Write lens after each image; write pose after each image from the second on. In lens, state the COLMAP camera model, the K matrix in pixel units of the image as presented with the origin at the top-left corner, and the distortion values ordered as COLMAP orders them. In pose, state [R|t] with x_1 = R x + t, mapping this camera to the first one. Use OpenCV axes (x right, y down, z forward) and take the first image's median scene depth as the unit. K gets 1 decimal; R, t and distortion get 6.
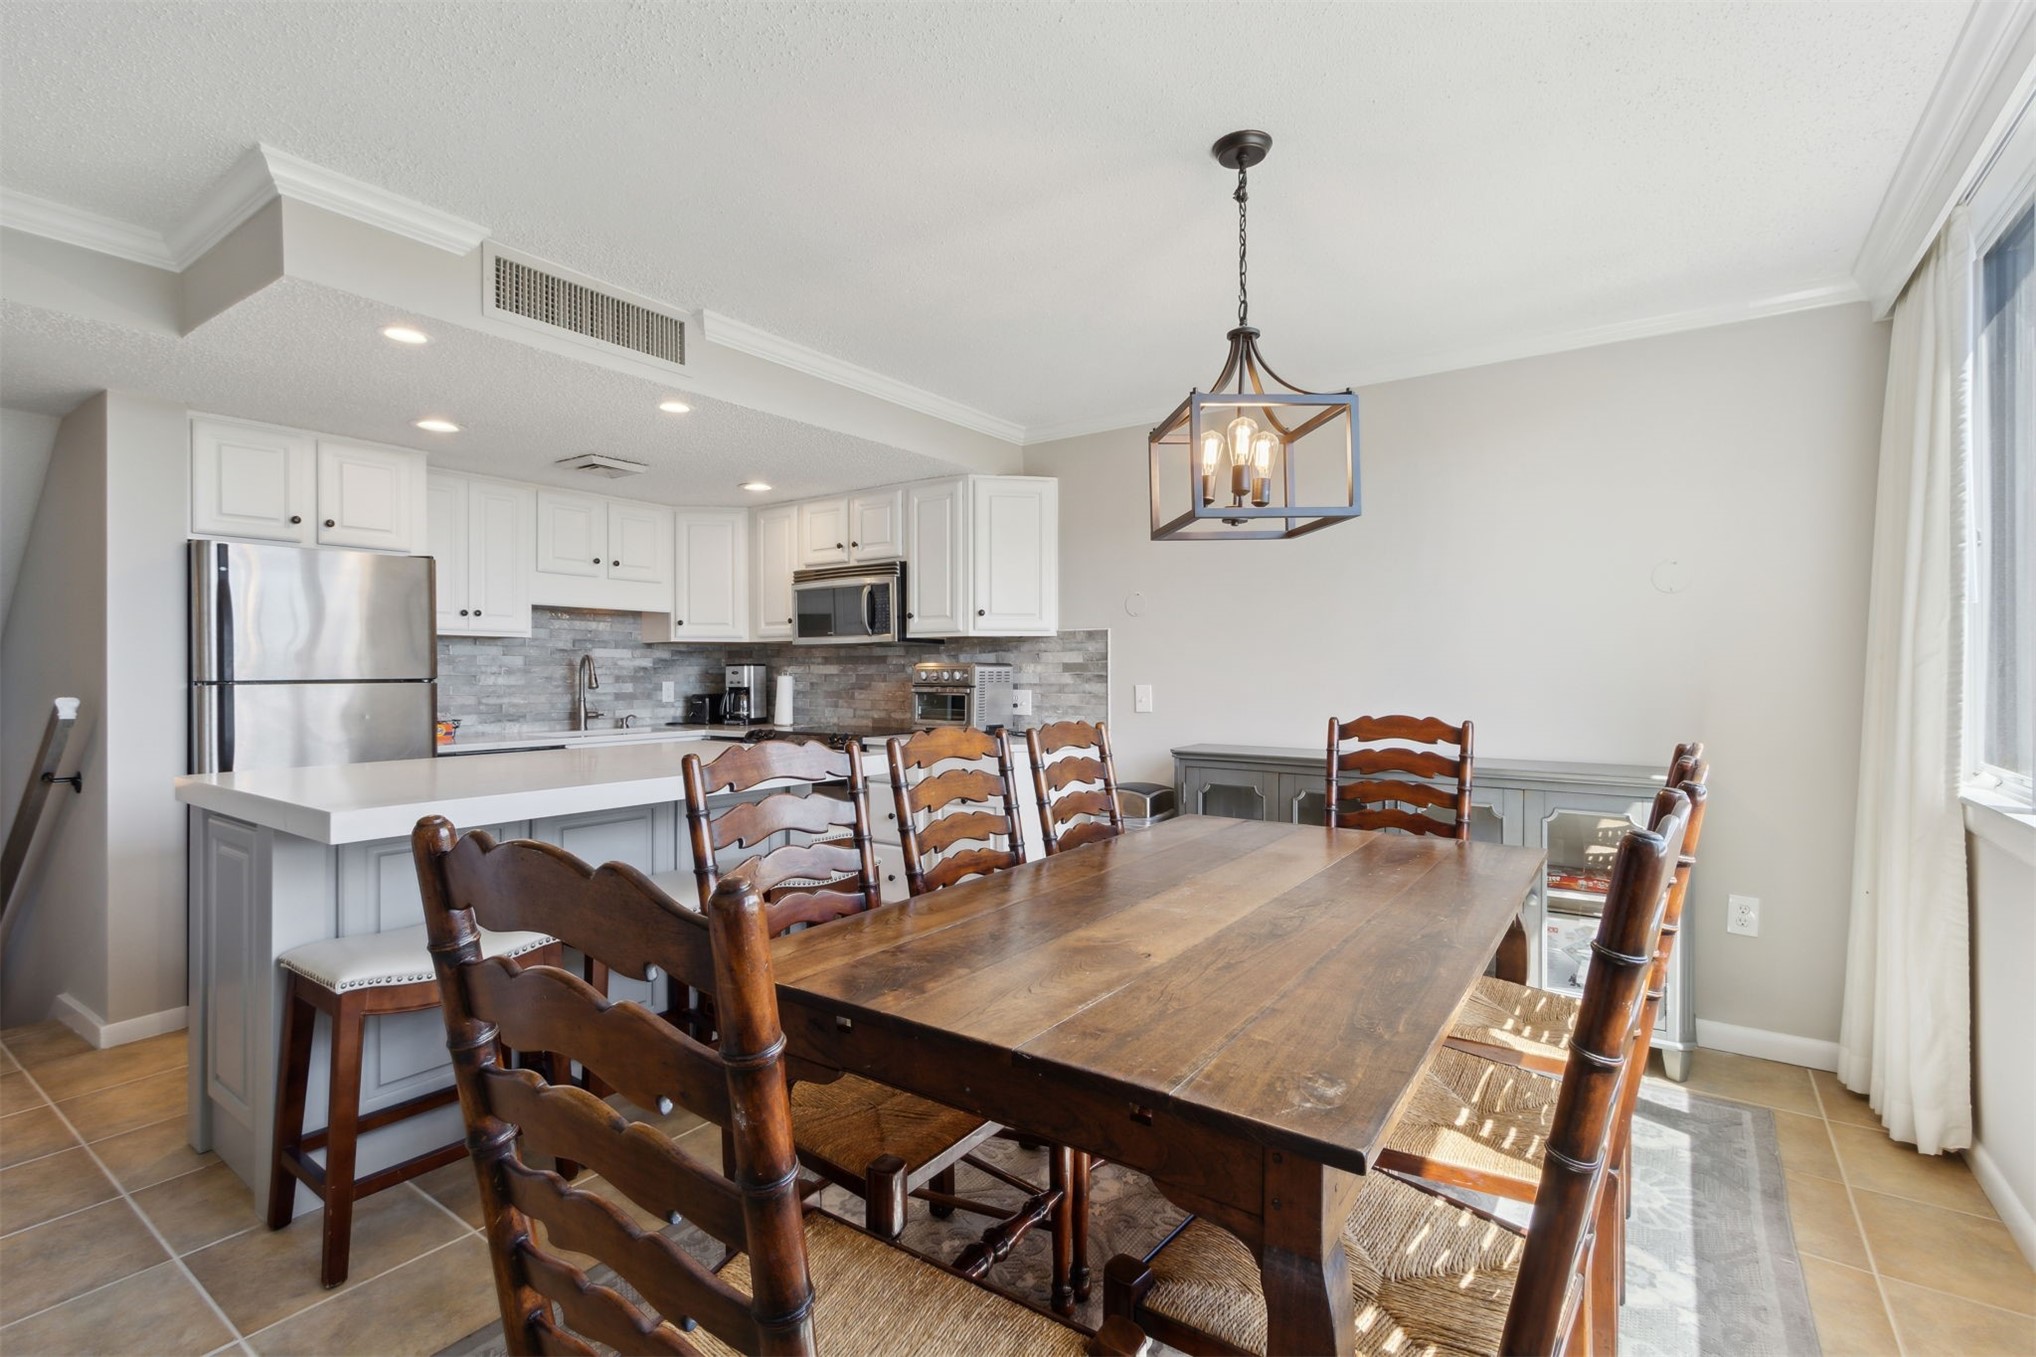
lens RADIAL K [[946.8, 0, 991.9], [0, 946.8, 654.5], [0, 0, 1]] dist [-0.011071, -0.000110]
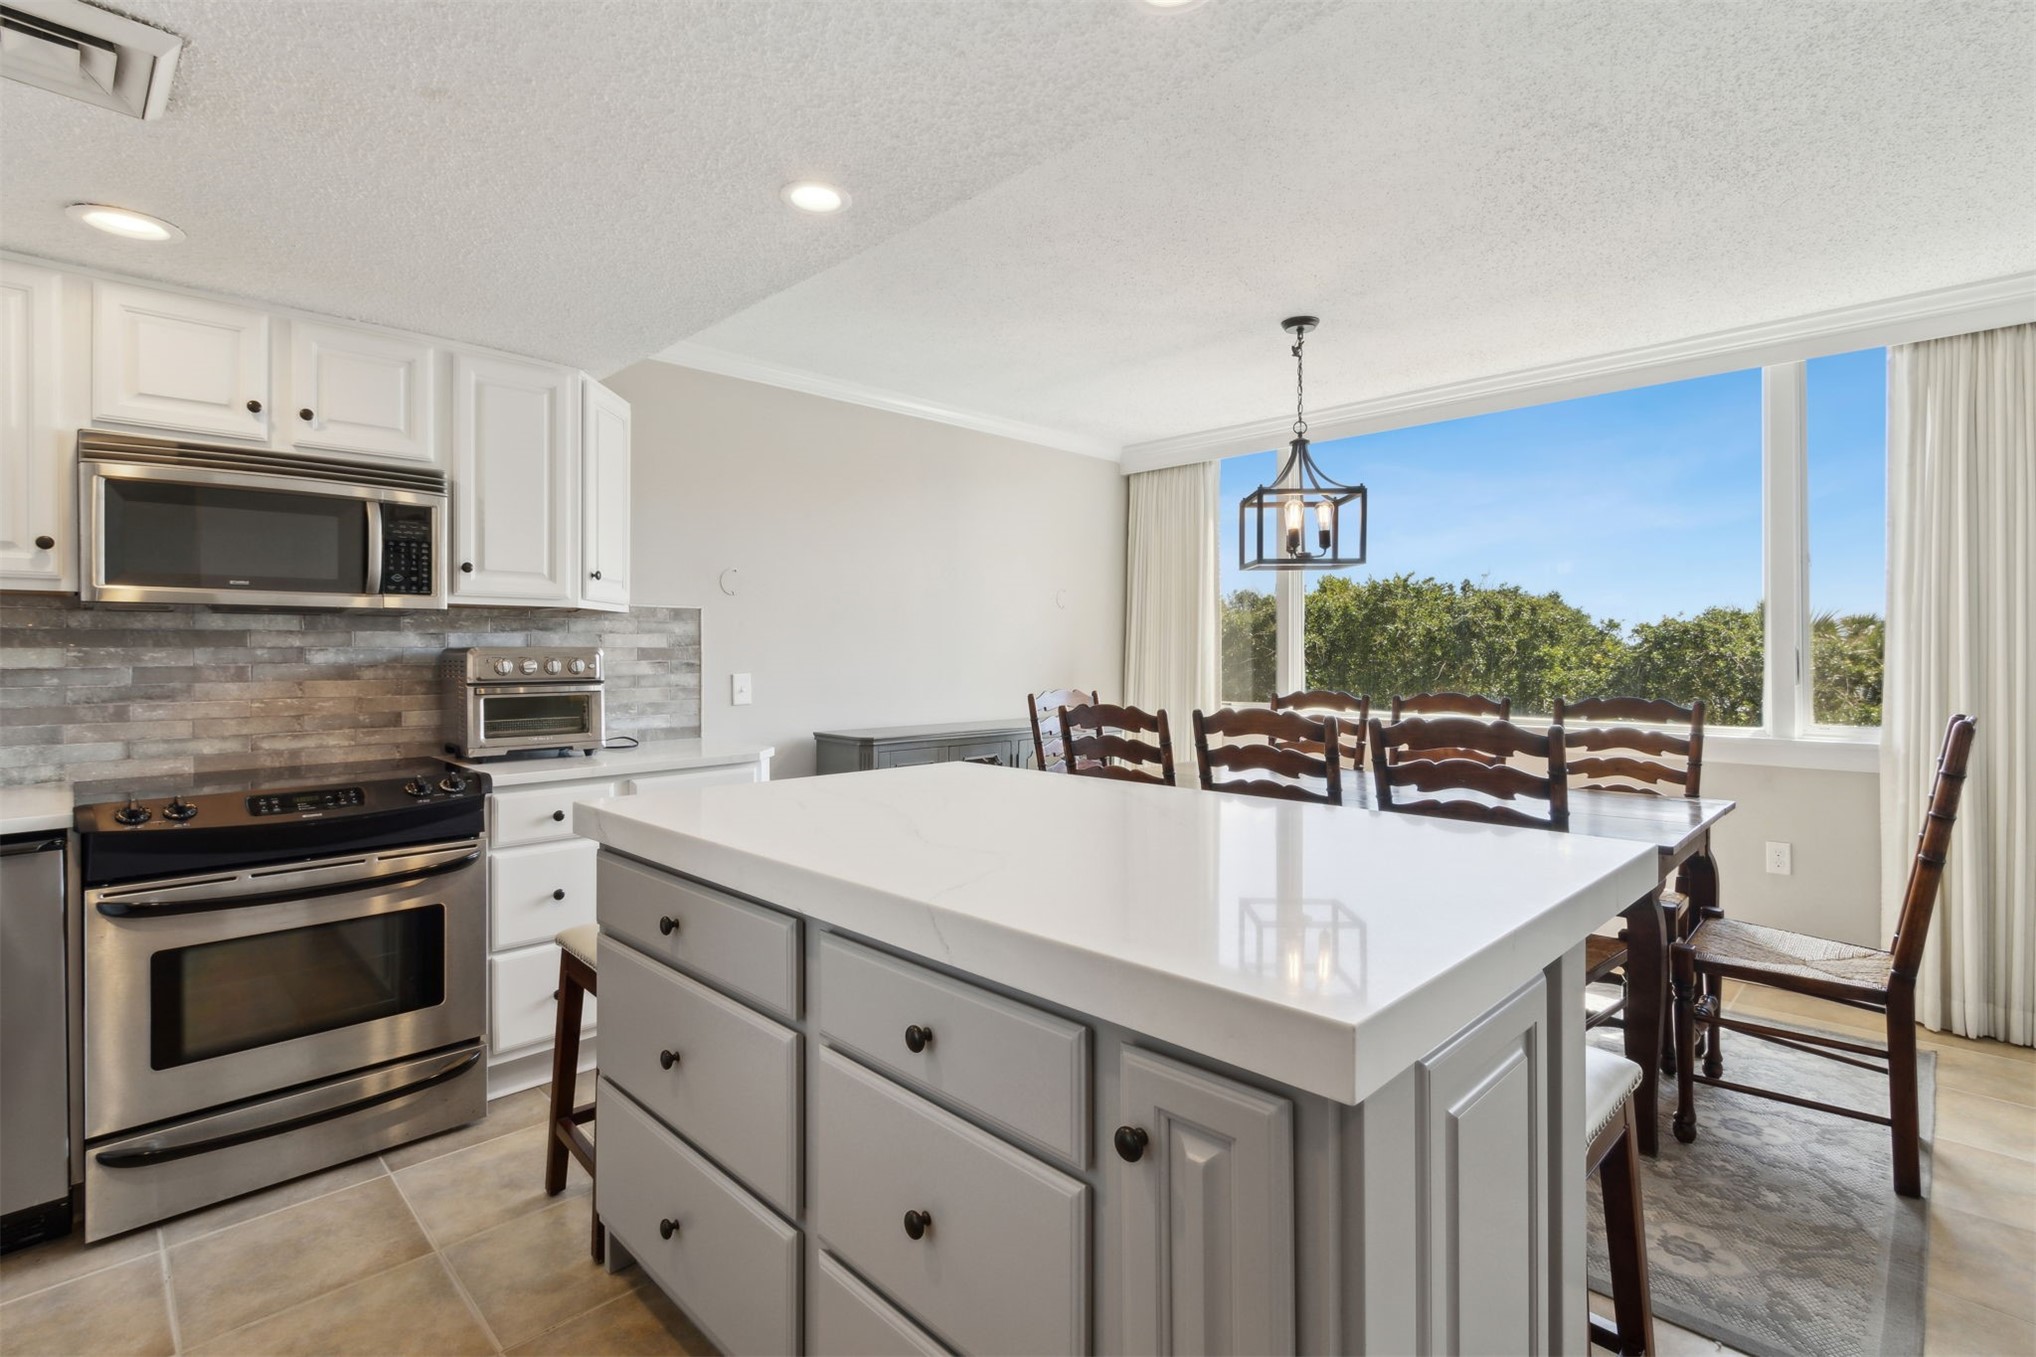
lens RADIAL K [[946.8, 0, 991.9], [0, 946.8, 654.5], [0, 0, 1]] dist [-0.011071, -0.000110]
pose [[0.162233, -0.003384, 0.986747, -0.641331], [-0.018502, 0.999808, 0.006471, 0.003774], [-0.986579, -0.019307, 0.162139, 0.589092]]
